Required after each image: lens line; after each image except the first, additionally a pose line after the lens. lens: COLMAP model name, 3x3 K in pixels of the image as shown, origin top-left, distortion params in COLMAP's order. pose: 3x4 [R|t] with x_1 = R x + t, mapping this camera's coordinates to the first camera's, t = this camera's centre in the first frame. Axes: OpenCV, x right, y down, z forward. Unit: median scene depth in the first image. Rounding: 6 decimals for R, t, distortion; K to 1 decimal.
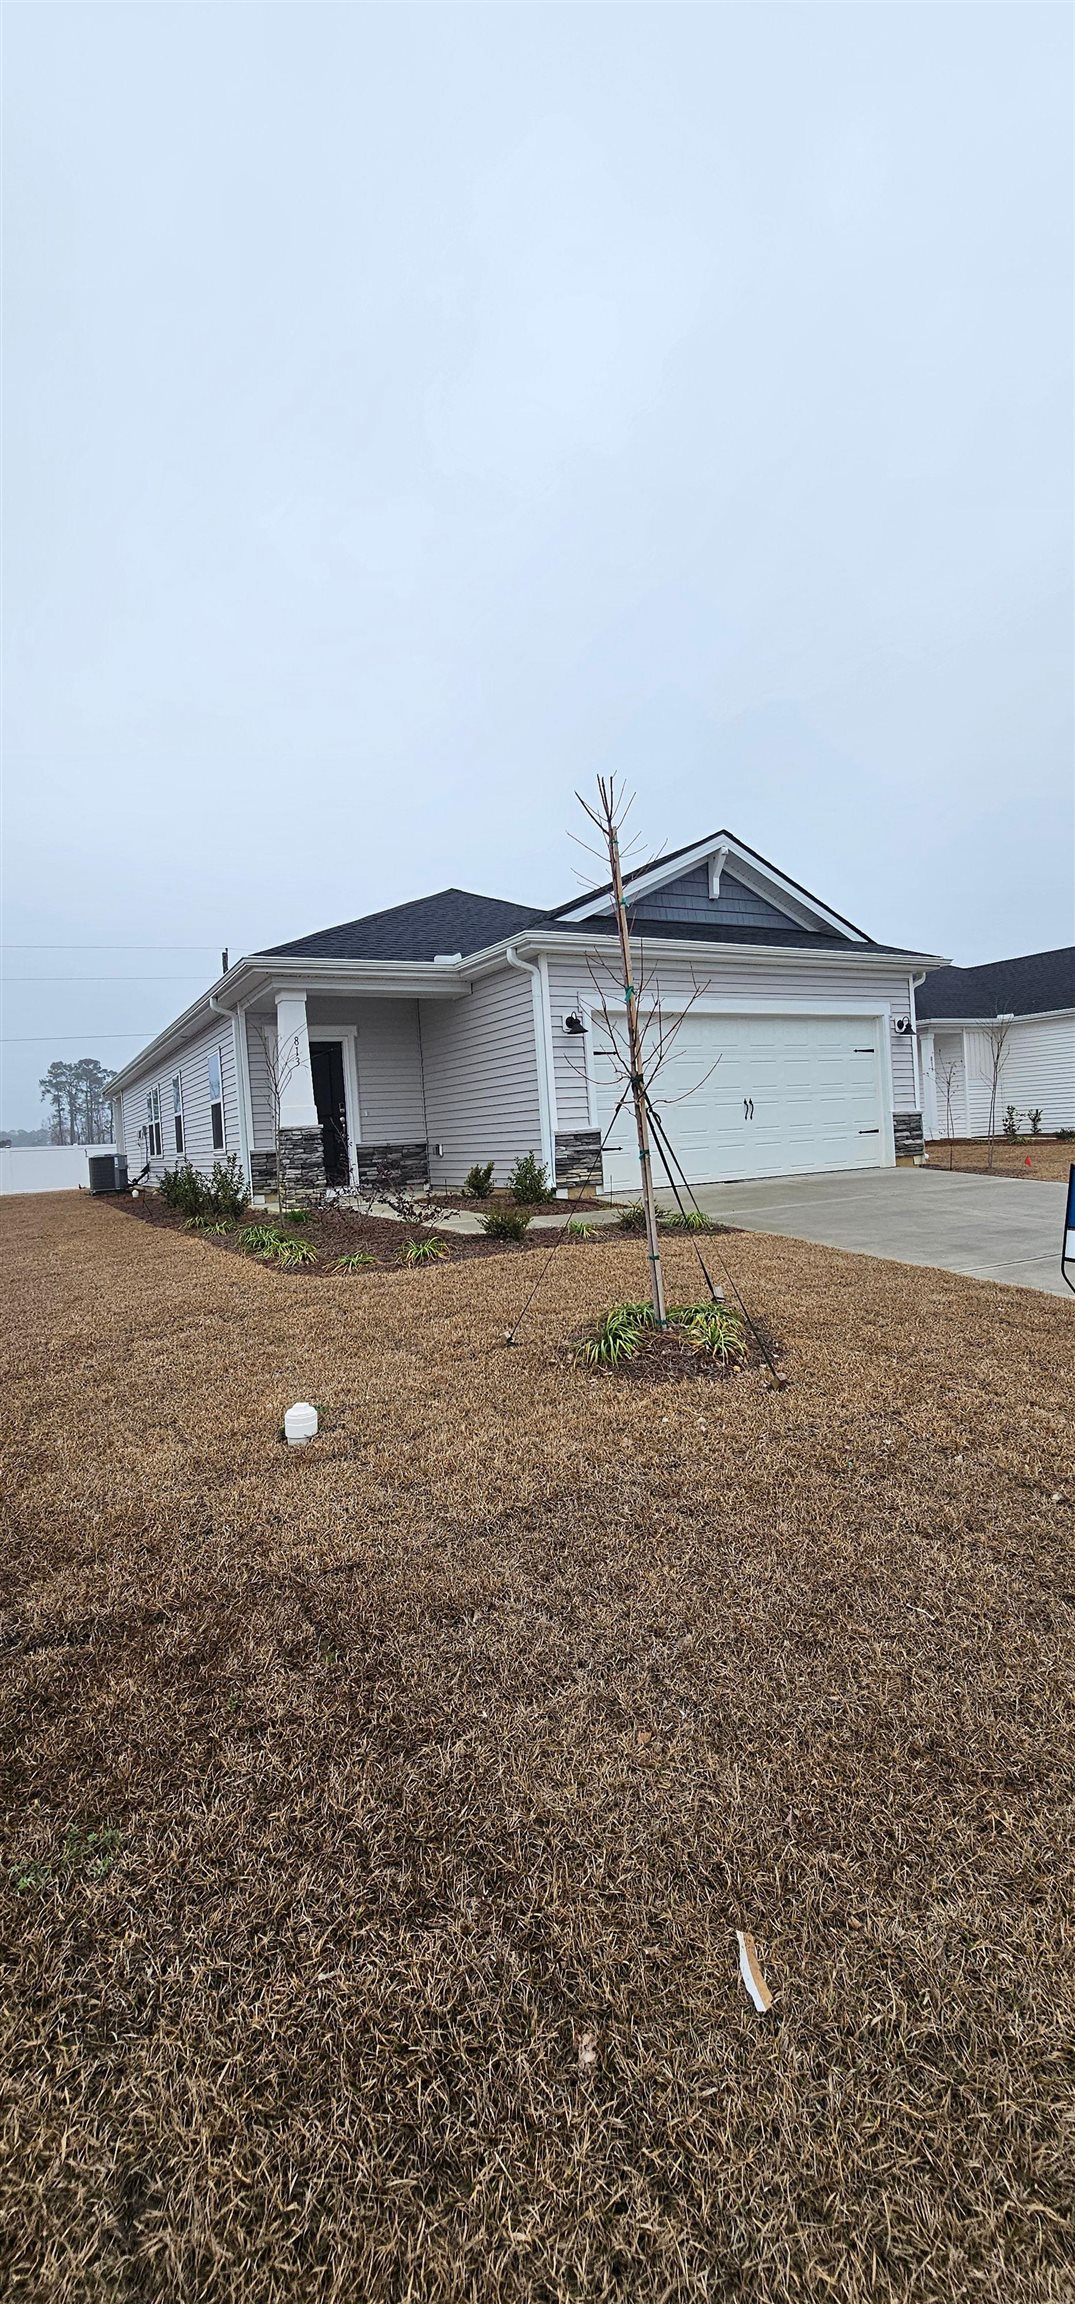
lens RADIAL K [[935.8, 0, 532.4], [0, 935.8, 1143.1], [0, 0, 1]] dist [-0.001054, -0.000423]
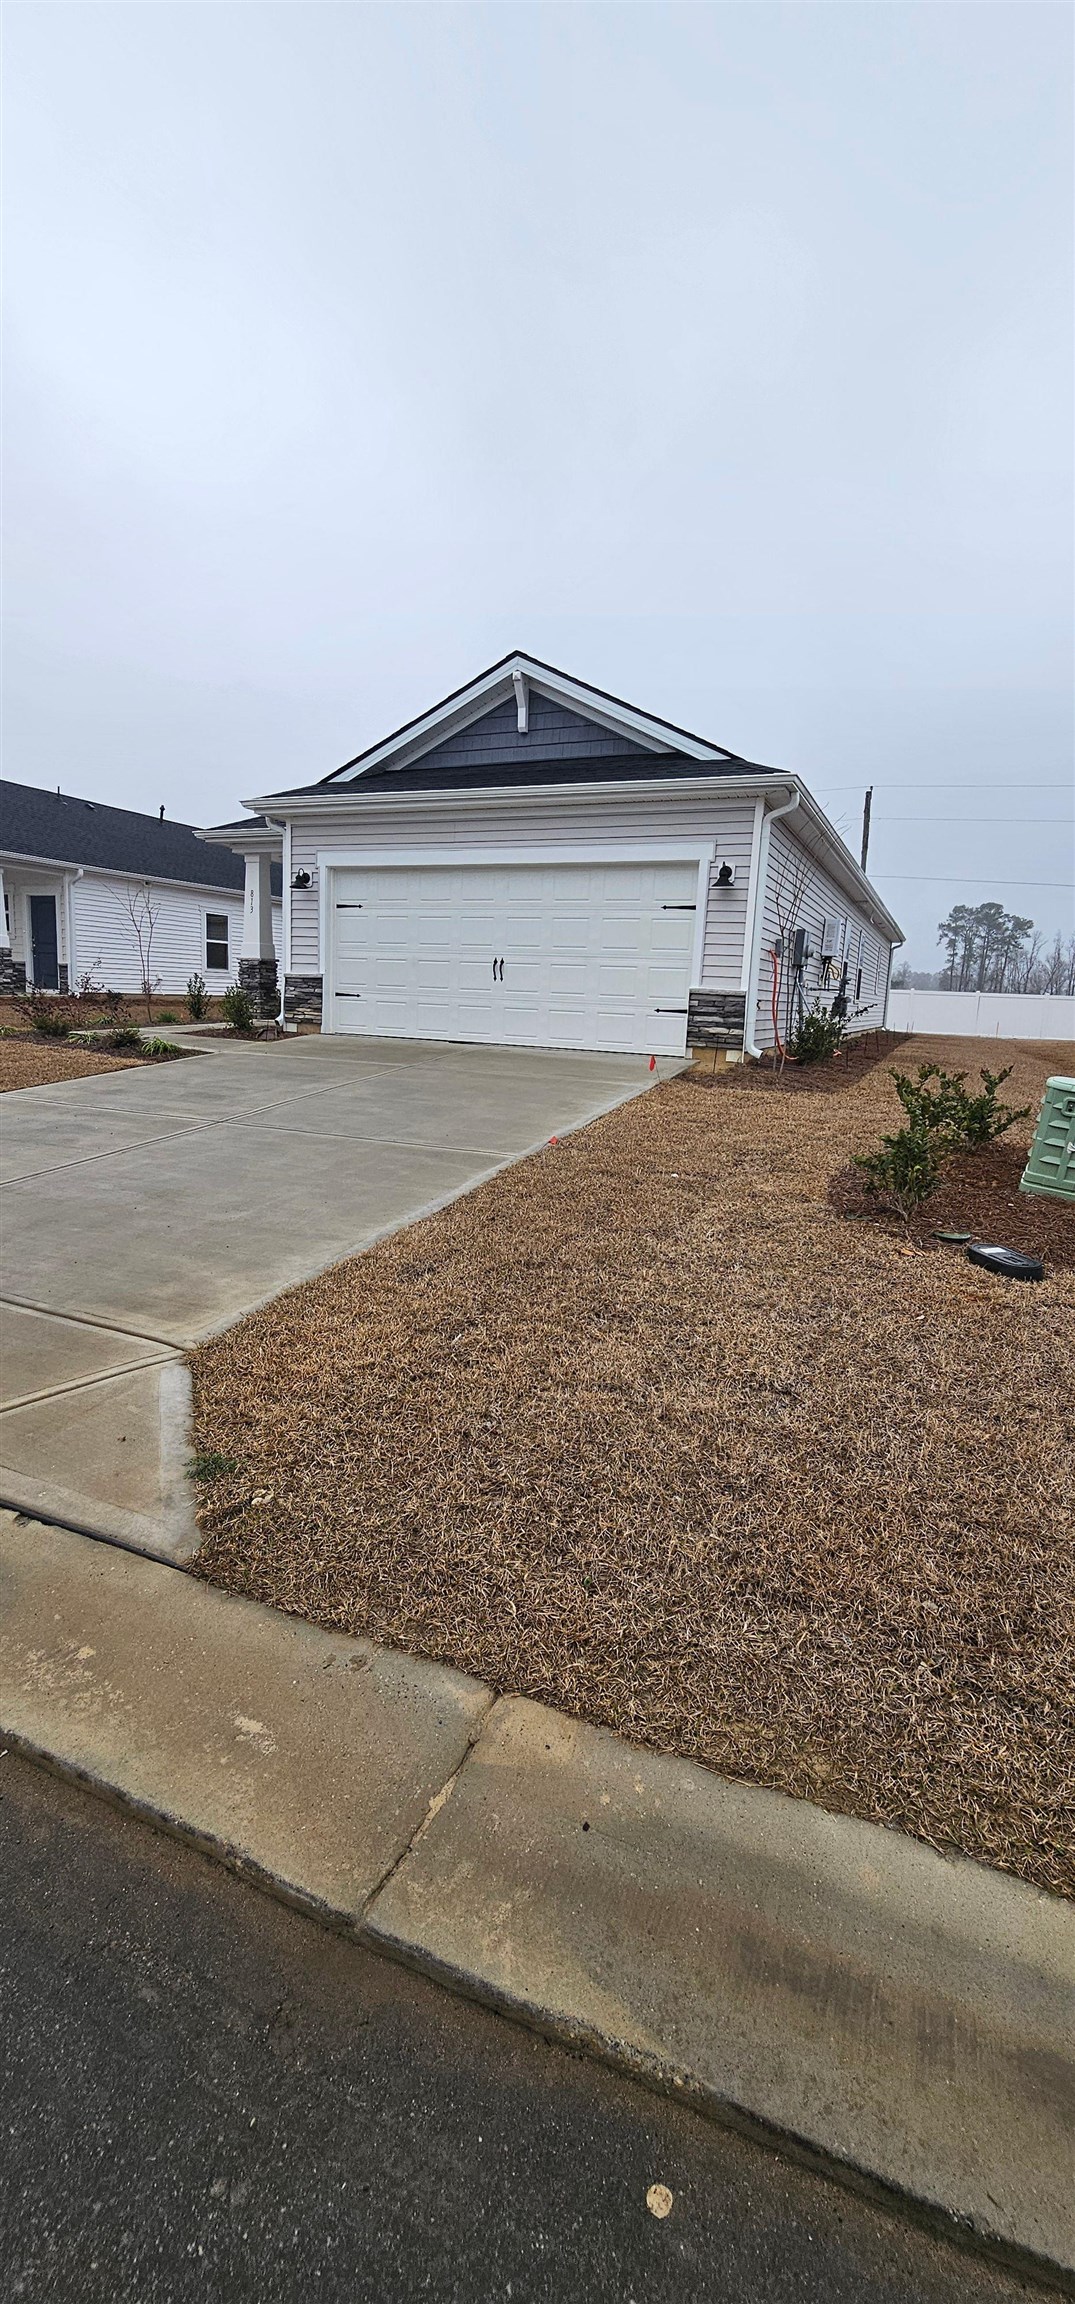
lens RADIAL K [[935.8, 0, 536.1], [0, 935.8, 1156.6], [0, 0, 1]] dist [-0.001054, -0.000423]
pose [[0.602219, 0.219983, -0.767424, 0.989438], [-0.082365, 0.973276, 0.214357, -0.056346], [0.794071, -0.065881, 0.604244, 0.434539]]
